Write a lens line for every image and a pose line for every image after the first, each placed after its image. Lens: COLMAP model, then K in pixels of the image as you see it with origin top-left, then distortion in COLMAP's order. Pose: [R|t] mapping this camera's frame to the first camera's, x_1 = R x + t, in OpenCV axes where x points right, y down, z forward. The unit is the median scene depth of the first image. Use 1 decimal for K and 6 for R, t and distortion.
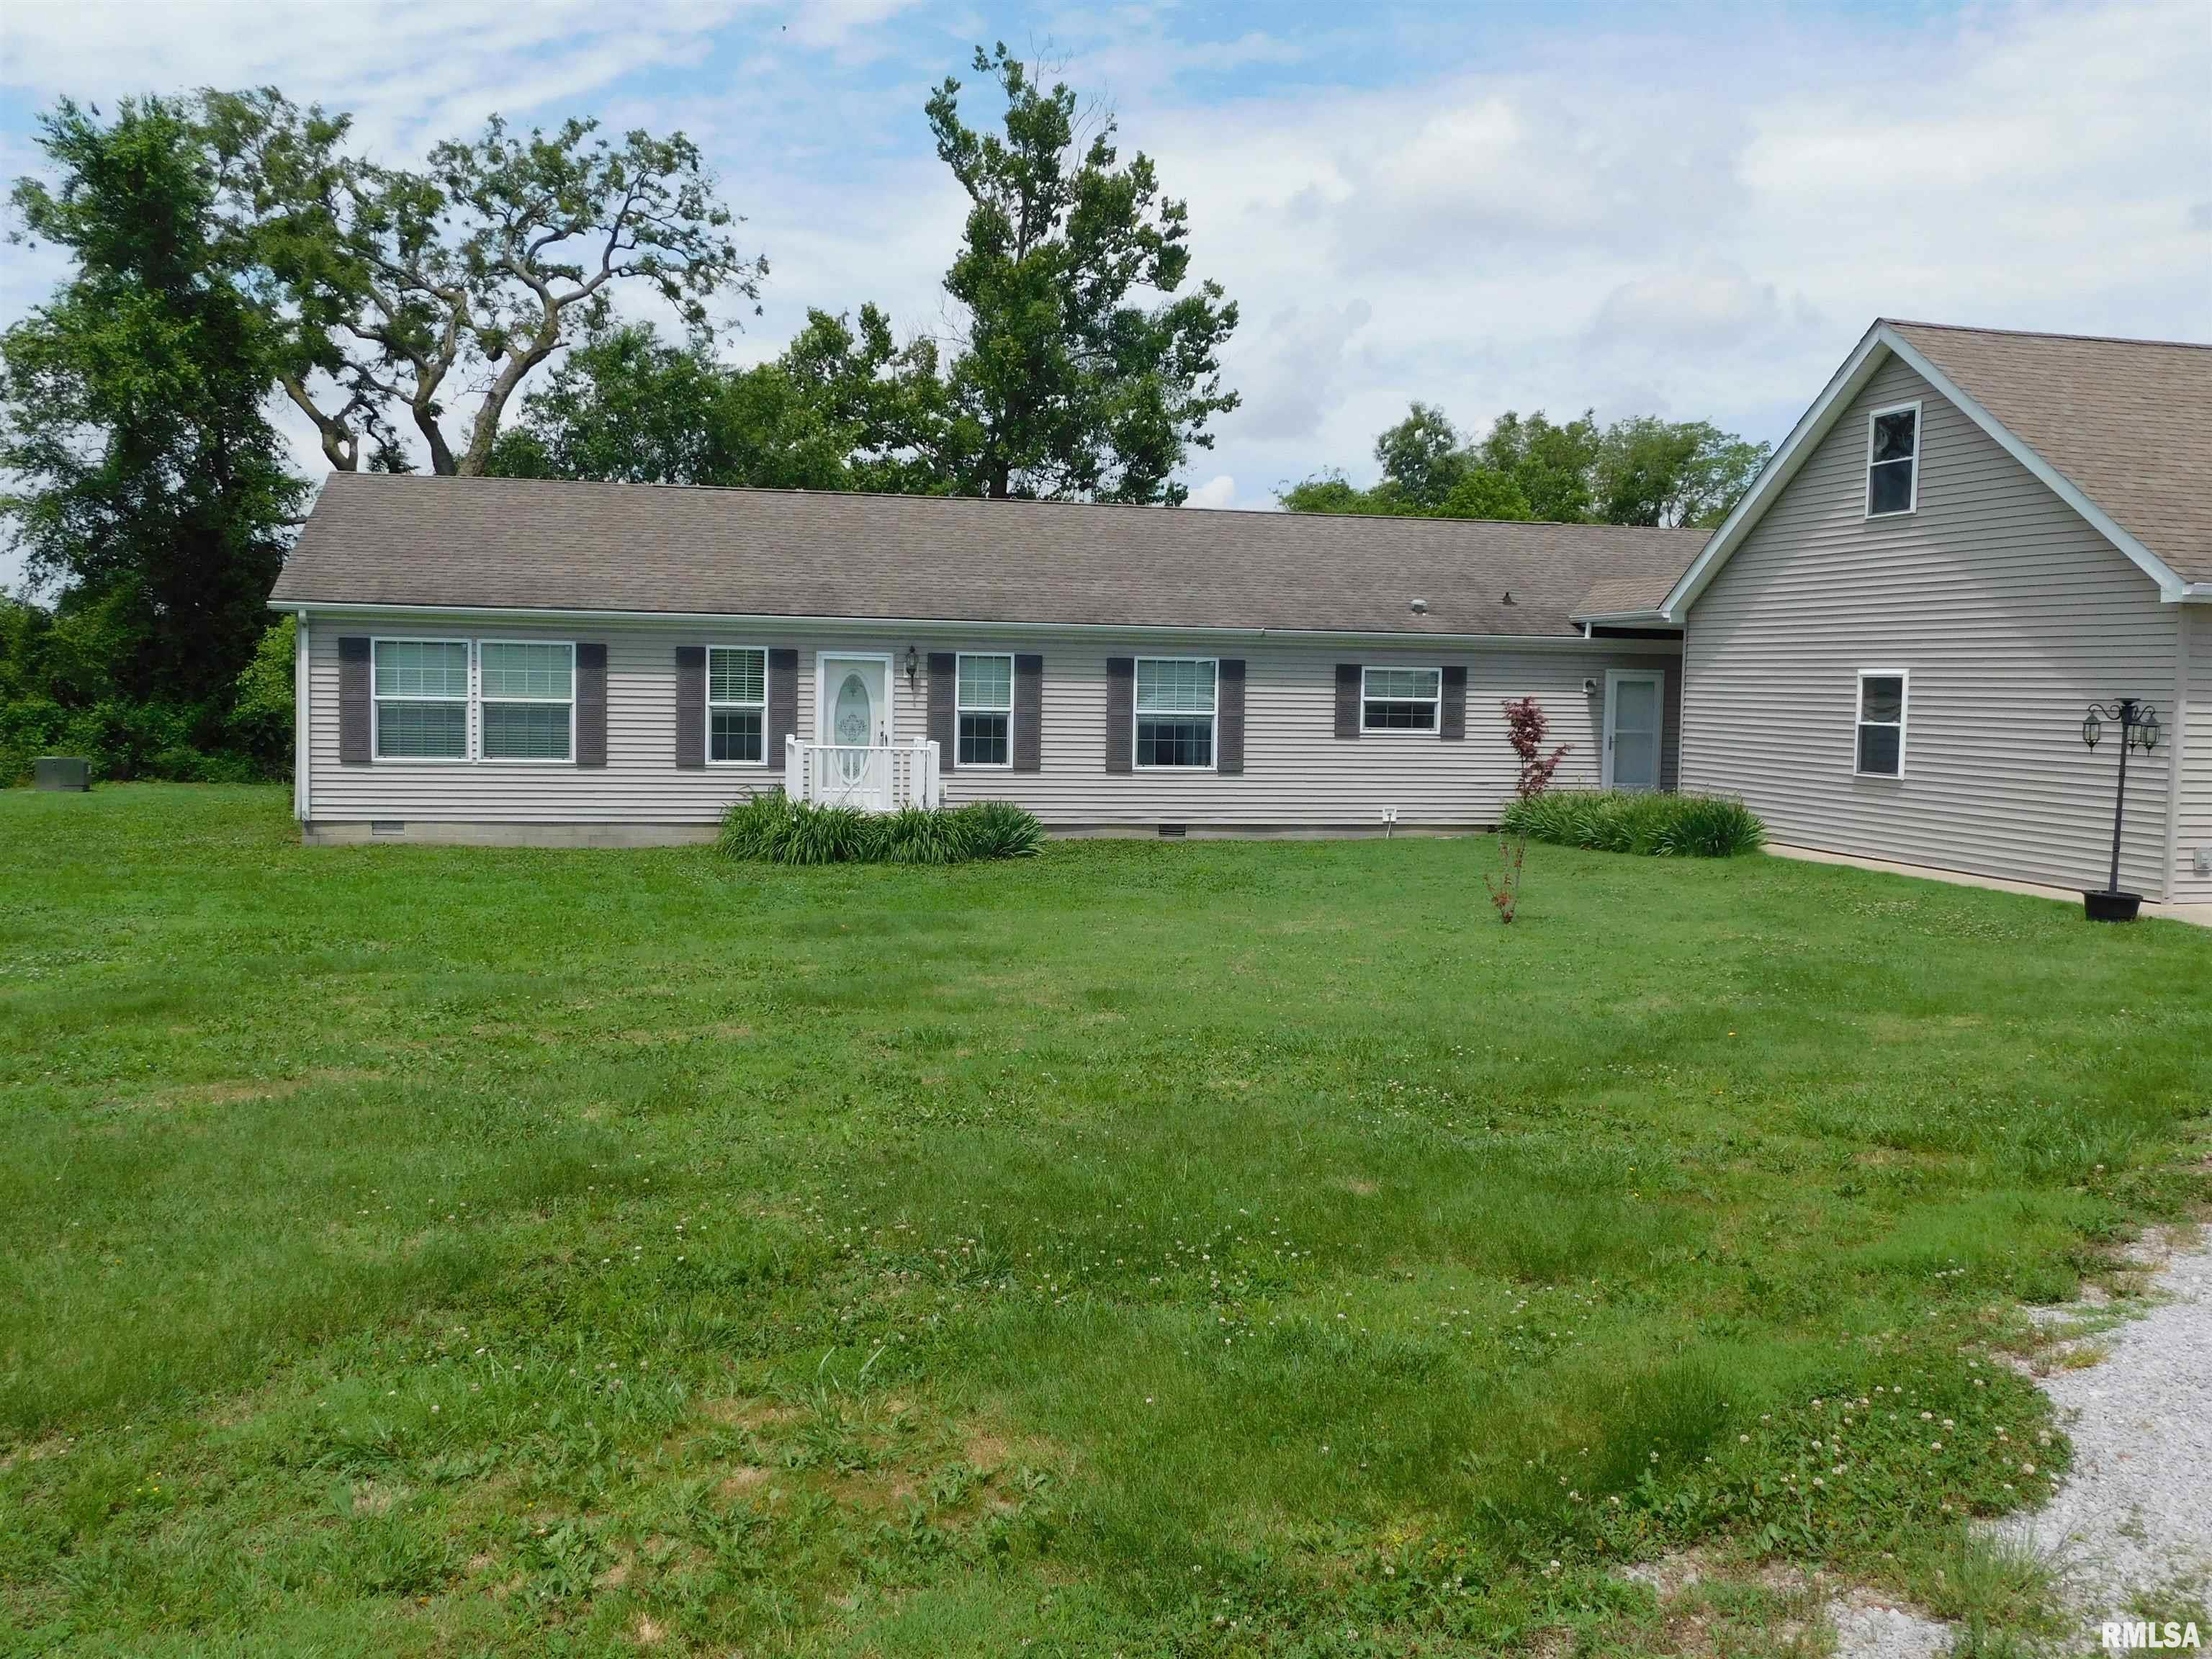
lens RADIAL K [[1943.4, 0, 1109.8], [0, 1943.4, 817.3], [0, 0, 1]] dist [0.002737, -0.029253]
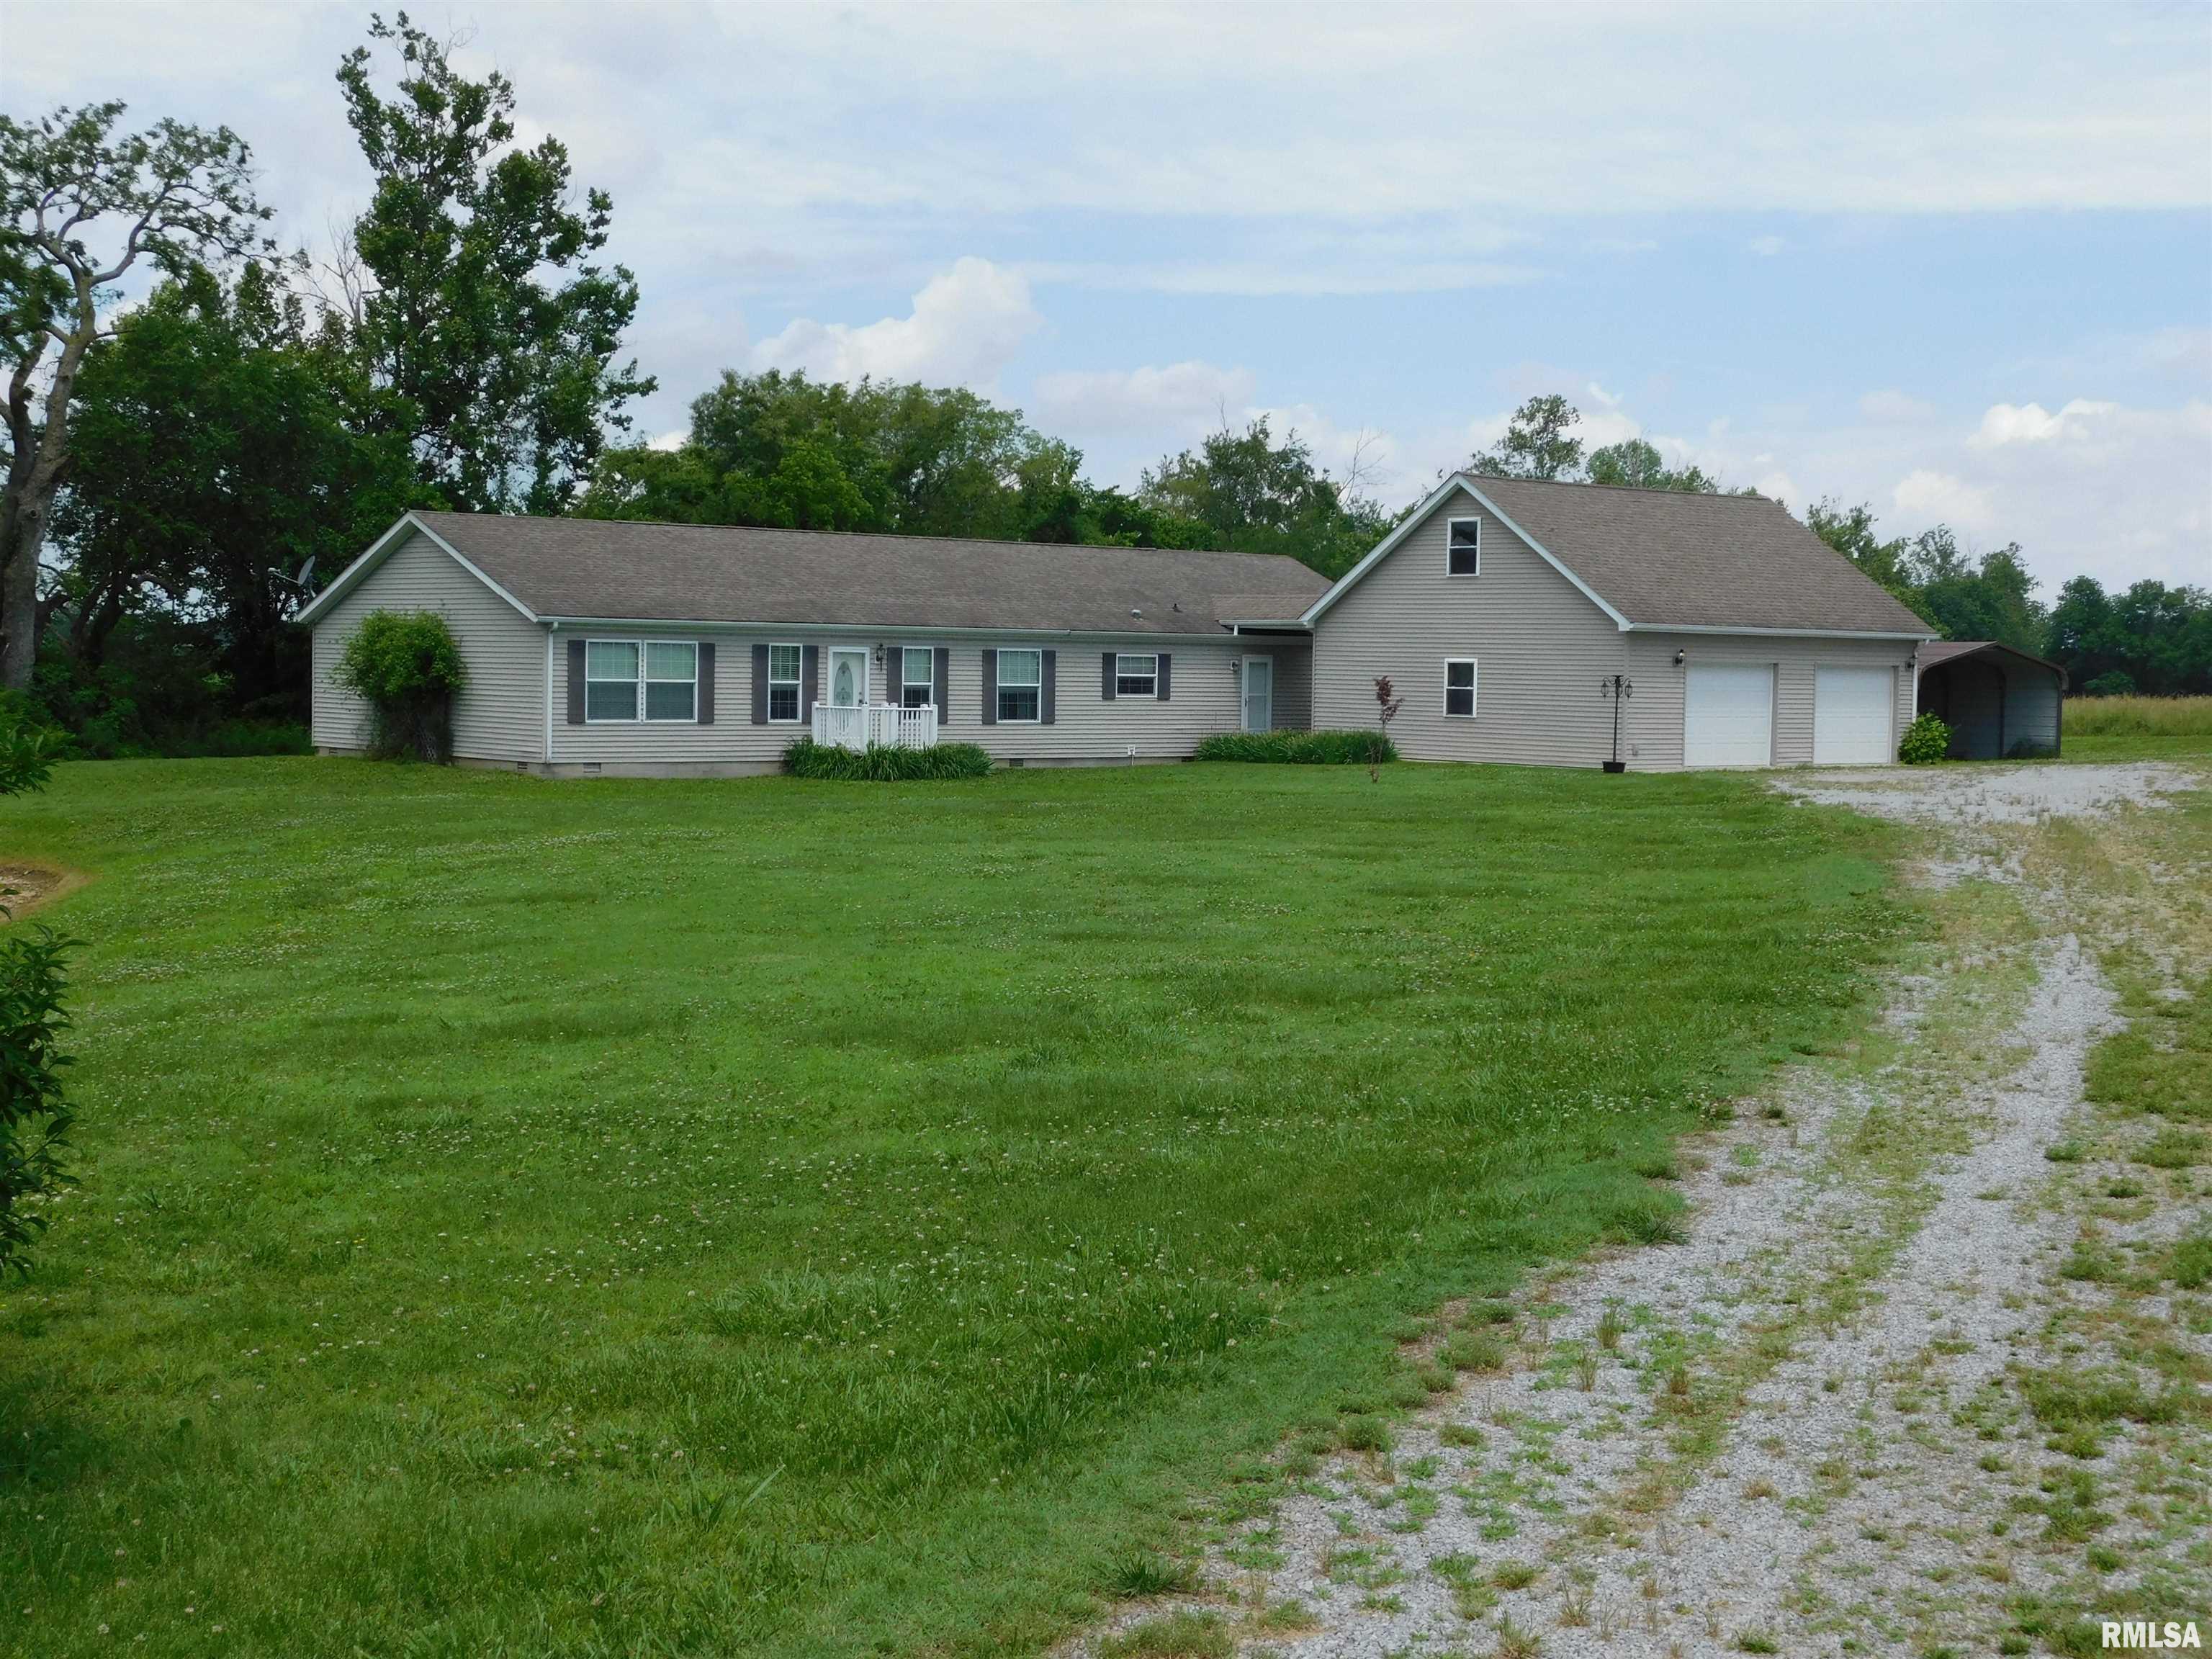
lens RADIAL K [[2841.8, 0, 1103.7], [0, 2841.8, 831.3], [0, 0, 1]] dist [-0.007227, 0.000000]
pose [[0.889759, -0.032028, 0.455306, -0.915696], [0.032104, 0.999456, 0.007568, 0.045889], [-0.455301, 0.007883, 0.890303, -1.007148]]
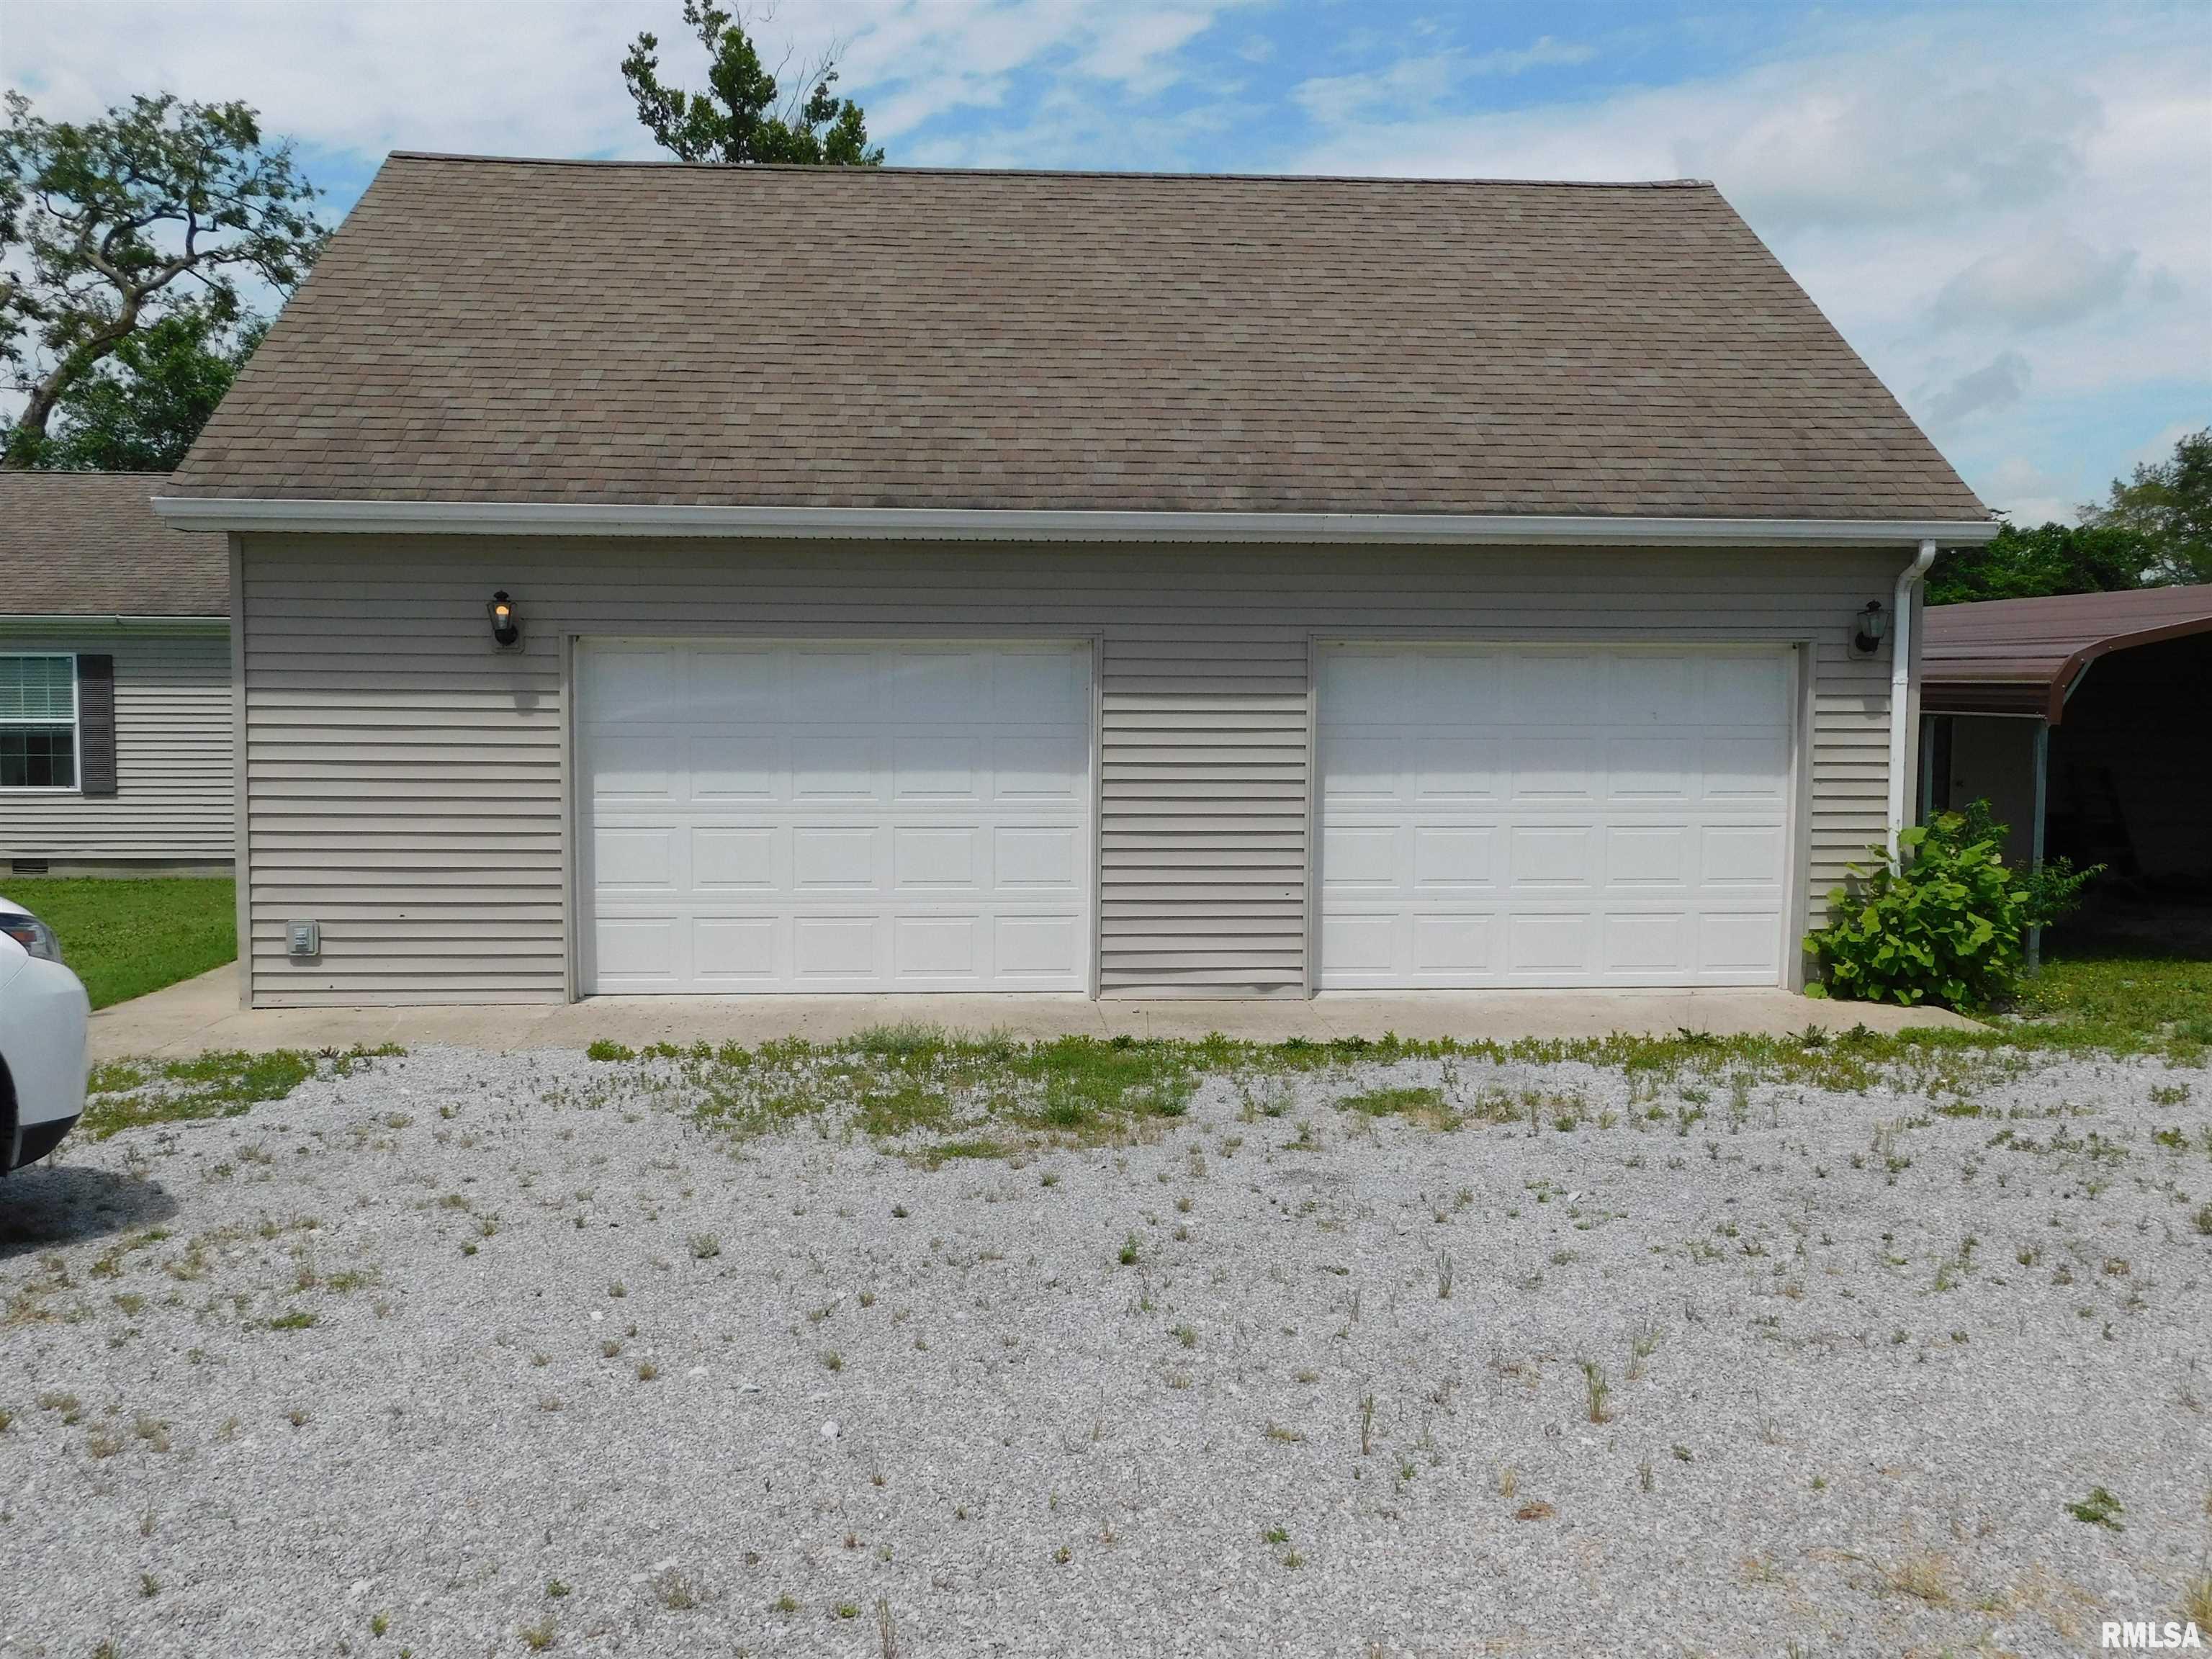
lens RADIAL K [[1943.4, 0, 1112.9], [0, 1943.4, 833.9], [0, 0, 1]] dist [0.002737, -0.029253]
pose [[0.988362, -0.002004, -0.152105, 0.594233], [0.001487, 0.999993, -0.003513, -0.004729], [0.152111, 0.003246, 0.988358, 0.297739]]
